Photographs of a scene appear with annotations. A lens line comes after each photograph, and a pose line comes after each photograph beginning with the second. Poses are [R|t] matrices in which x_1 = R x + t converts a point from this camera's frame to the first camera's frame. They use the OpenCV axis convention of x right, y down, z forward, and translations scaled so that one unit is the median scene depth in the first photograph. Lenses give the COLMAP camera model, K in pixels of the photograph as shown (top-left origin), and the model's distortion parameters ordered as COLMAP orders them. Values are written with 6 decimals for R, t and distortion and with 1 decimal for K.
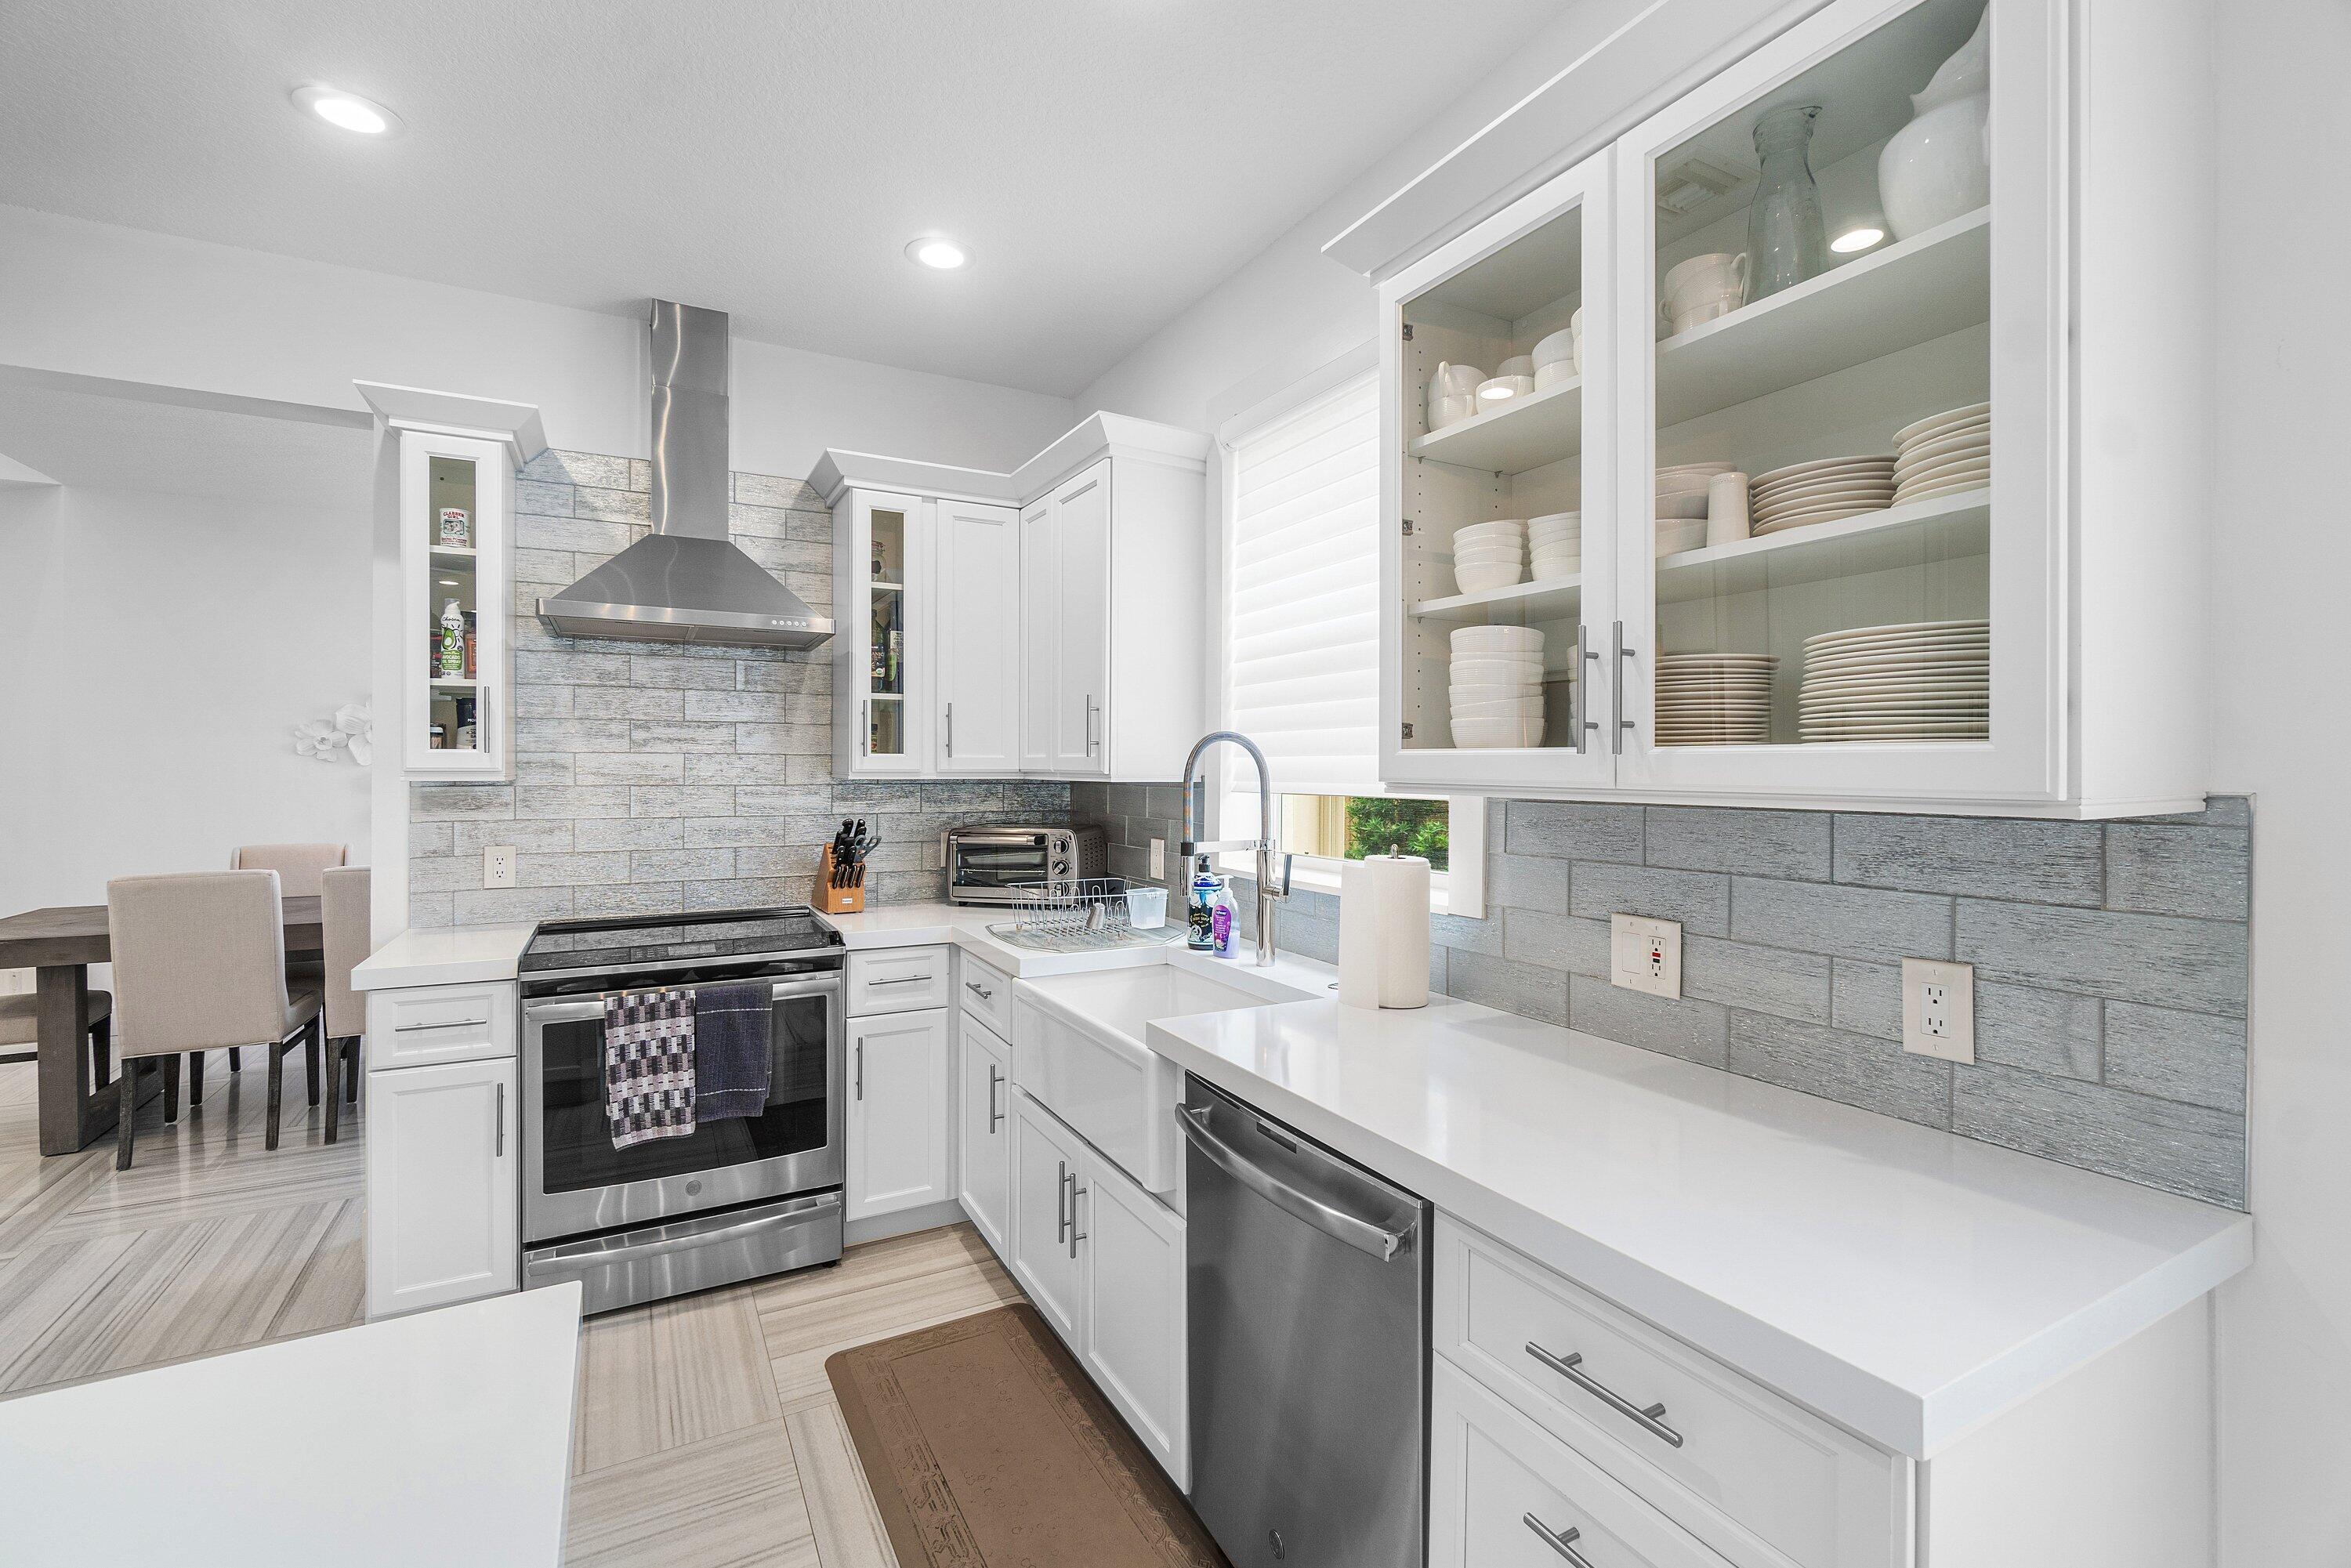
lens RADIAL K [[1013.8, 0, 1167.0], [0, 1013.8, 749.8], [0, 0, 1]] dist [-0.007250, 0.000880]
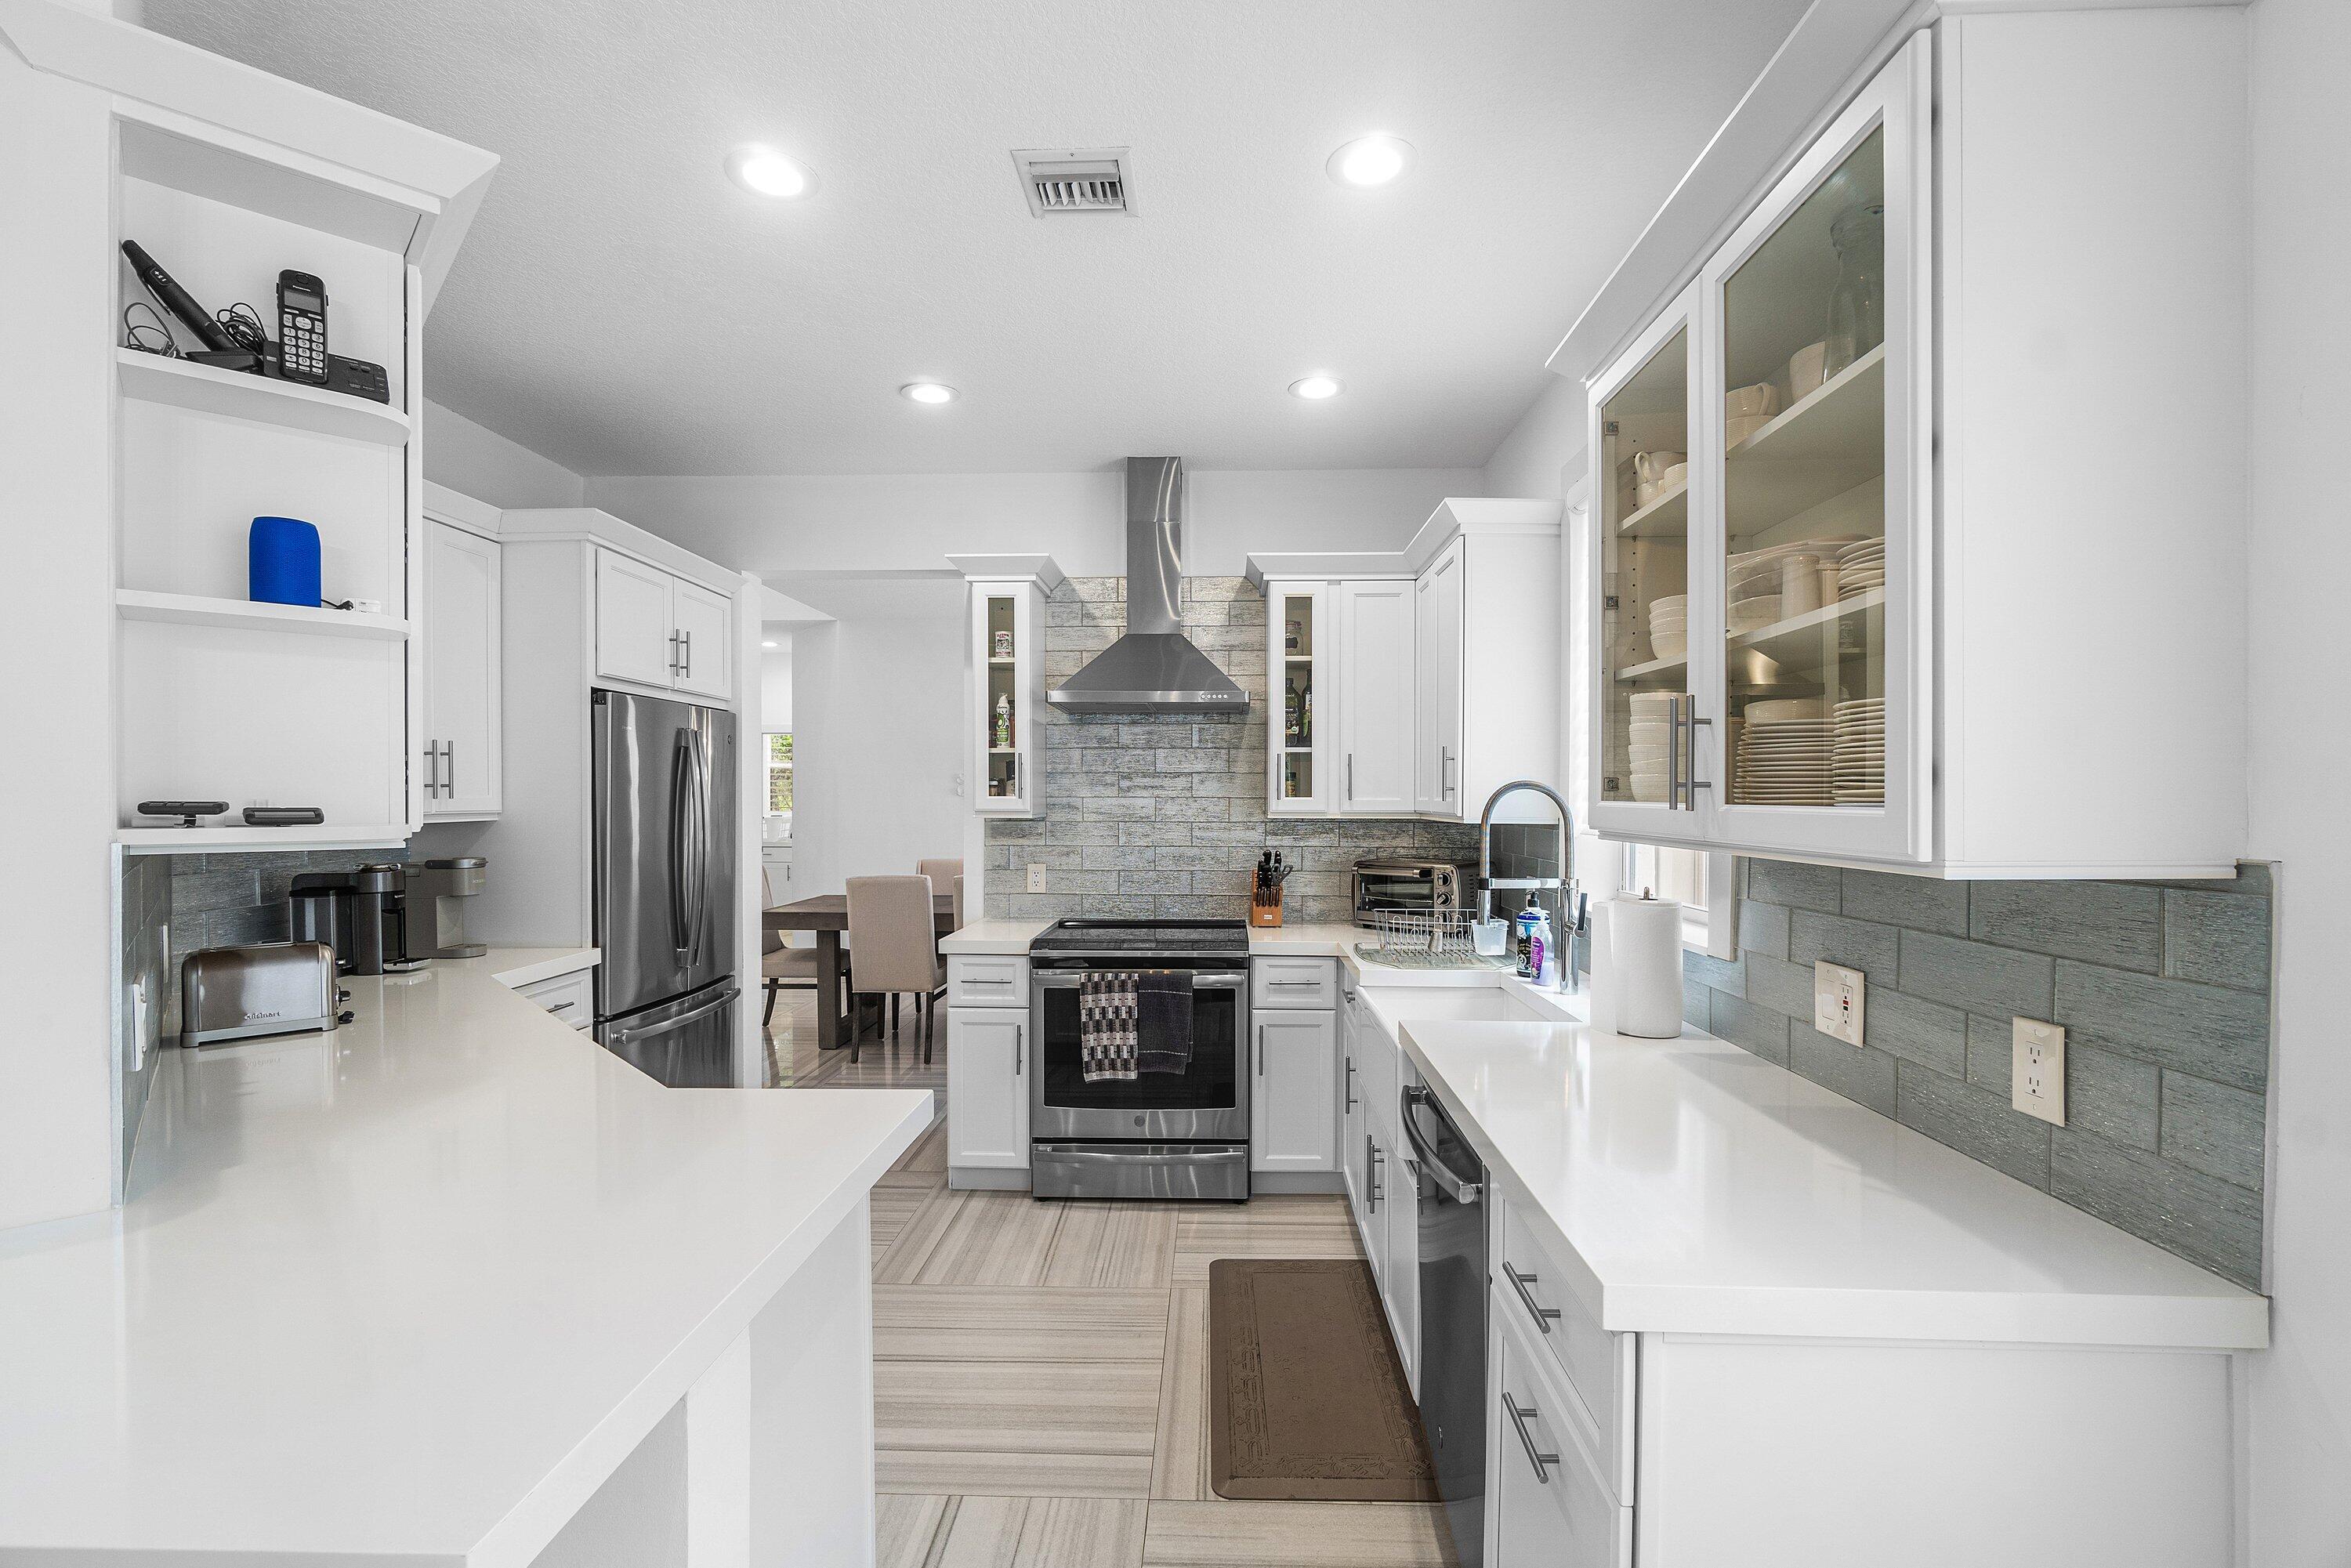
lens RADIAL K [[1013.8, 0, 1192.4], [0, 1013.8, 775.3], [0, 0, 1]] dist [-0.007250, 0.000880]
pose [[0.867893, -0.012251, -0.496600, 0.261033], [0.008894, 0.999919, -0.009125, -0.015258], [0.496671, 0.003503, 0.867932, -0.136477]]
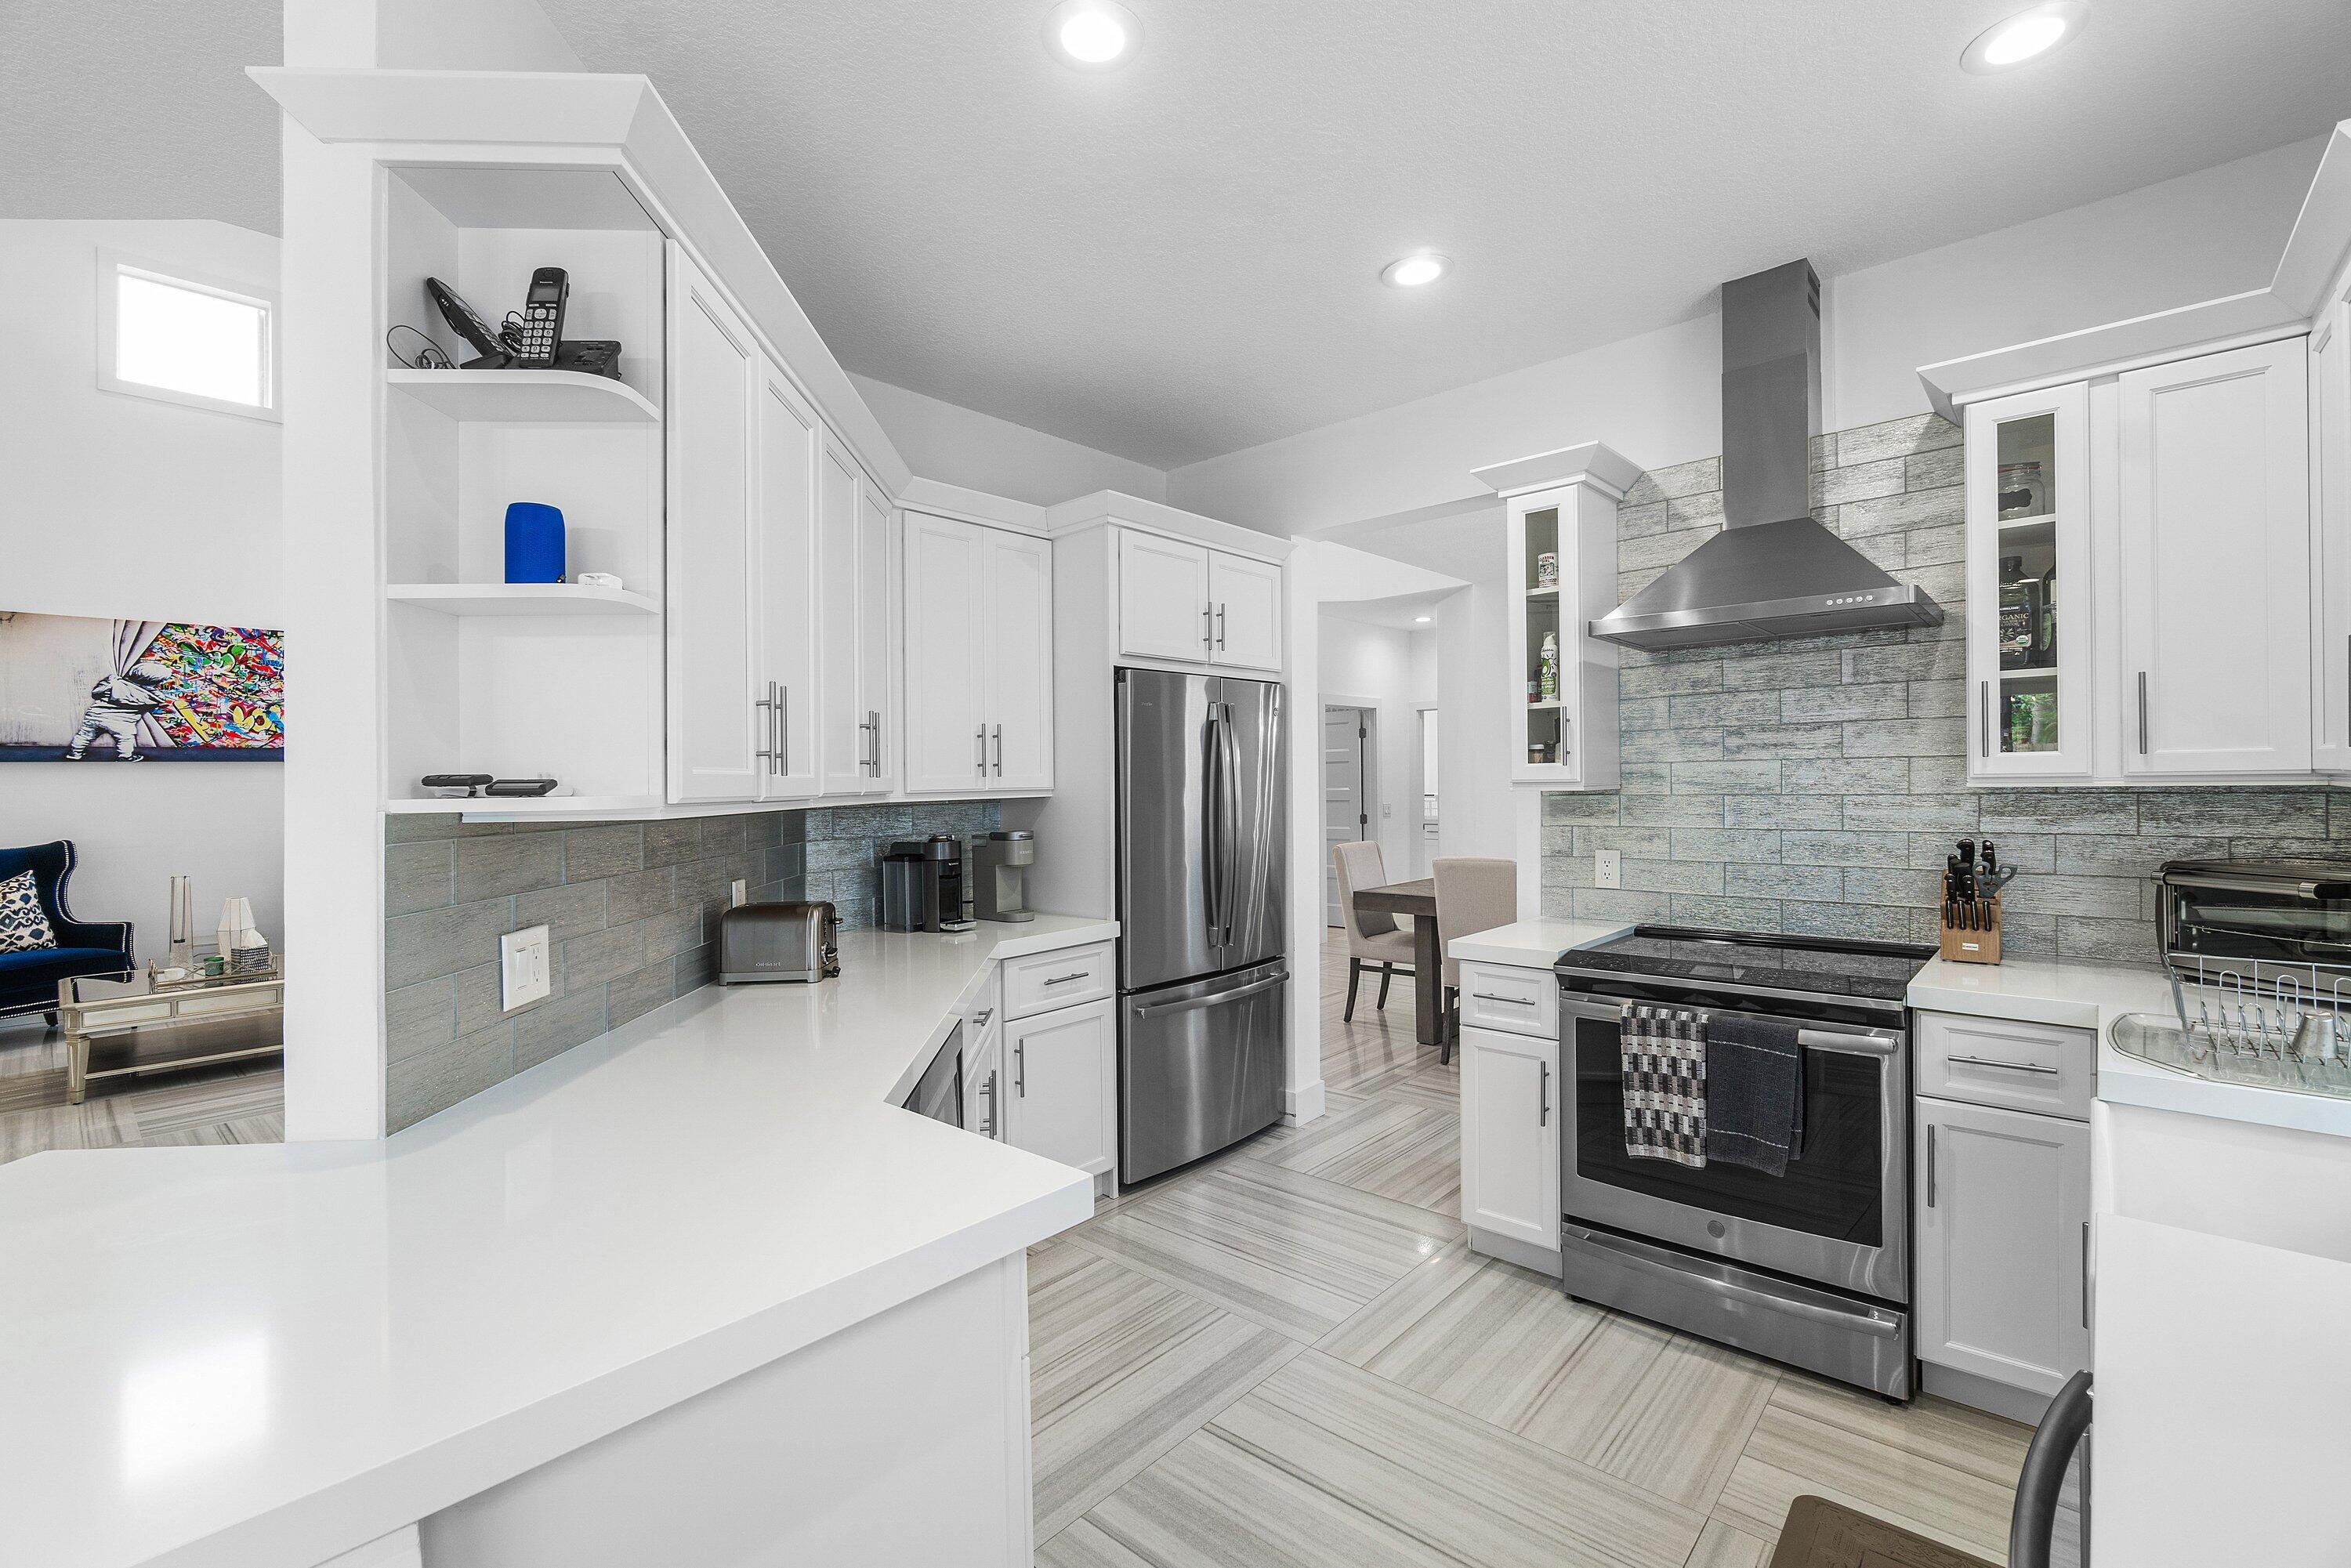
lens RADIAL K [[1013.8, 0, 1204.5], [0, 1013.8, 770.9], [0, 0, 1]] dist [-0.007250, 0.000880]
pose [[0.350726, -0.019121, -0.936283, 0.234684], [0.032480, 0.999438, -0.008244, 0.004987], [0.935915, -0.027519, 0.351150, 0.235527]]
